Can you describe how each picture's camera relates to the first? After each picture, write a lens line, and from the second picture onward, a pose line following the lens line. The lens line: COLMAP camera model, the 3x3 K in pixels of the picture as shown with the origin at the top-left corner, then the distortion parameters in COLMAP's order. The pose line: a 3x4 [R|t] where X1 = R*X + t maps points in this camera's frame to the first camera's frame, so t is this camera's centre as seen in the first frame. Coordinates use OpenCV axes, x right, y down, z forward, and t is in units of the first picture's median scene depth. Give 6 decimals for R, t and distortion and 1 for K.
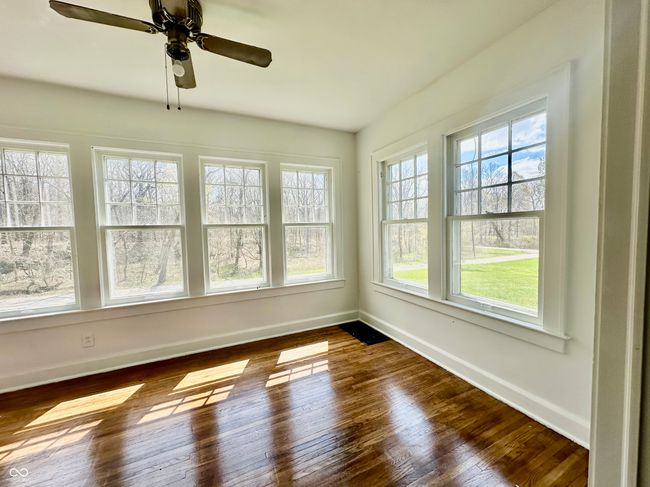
lens RADIAL K [[262.9, 0, 325.0], [0, 262.9, 243.5], [0, 0, 1]] dist [0.014919, -0.000830]
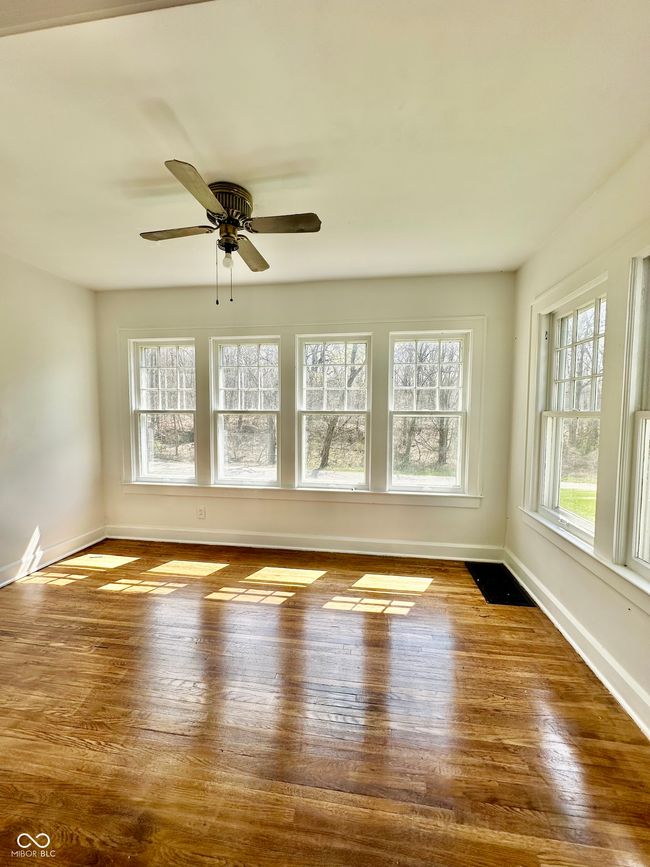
lens RADIAL K [[346.6, 0, 325.0], [0, 346.6, 433.5], [0, 0, 1]] dist [0.000166, 0.000047]
pose [[0.834402, 0.067653, -0.546989, 0.296006], [-0.055997, 0.997708, 0.037979, -0.048230], [0.548305, -0.001059, 0.836278, 0.064672]]
